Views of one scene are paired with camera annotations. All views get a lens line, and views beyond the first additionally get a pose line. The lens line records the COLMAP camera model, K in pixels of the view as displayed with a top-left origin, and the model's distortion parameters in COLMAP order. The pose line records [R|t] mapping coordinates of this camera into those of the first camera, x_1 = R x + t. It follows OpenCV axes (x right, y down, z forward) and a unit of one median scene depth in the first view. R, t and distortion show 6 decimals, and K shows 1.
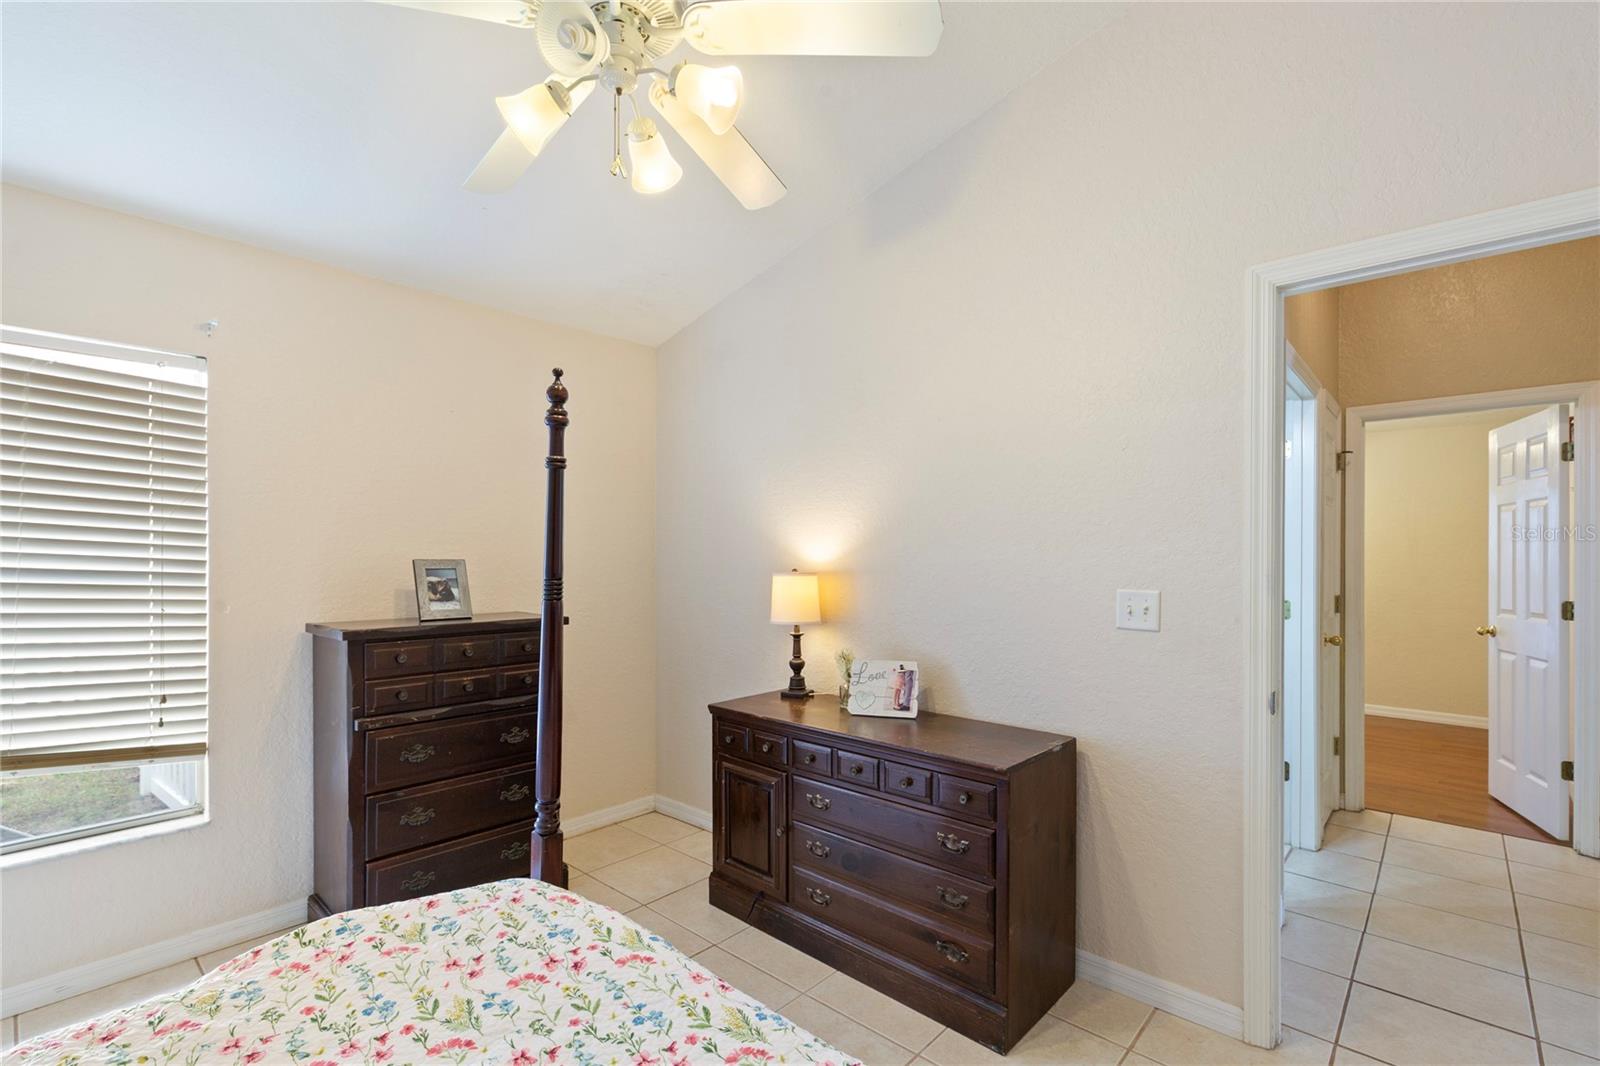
lens RADIAL K [[715.9, 0, 795.6], [0, 715.9, 548.9], [0, 0, 1]] dist [0.001028, 0.000101]
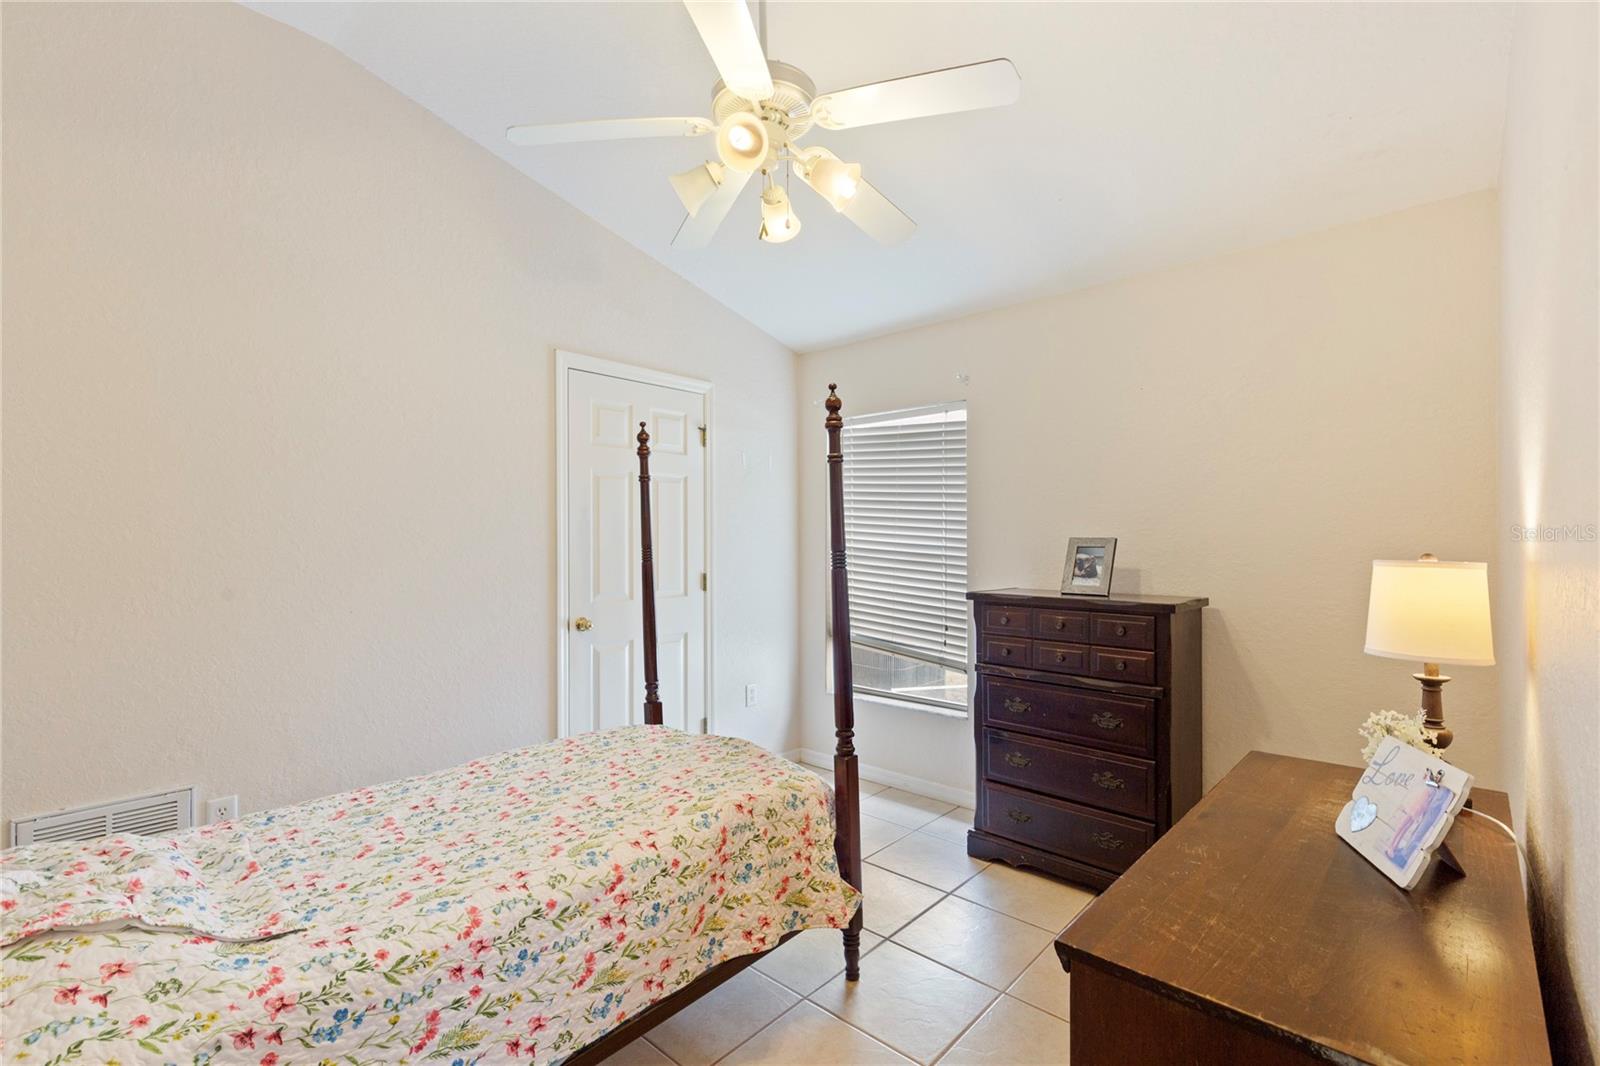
lens RADIAL K [[724.0, 0, 800.0], [0, 724.0, 533.0], [0, 0, 1]] dist [-0.001000, -0.000061]
pose [[0.007130, -0.008167, -0.999941, 0.598147], [0.012008, 0.999895, -0.008081, 0.011601], [0.999902, -0.011950, 0.007227, 0.598091]]
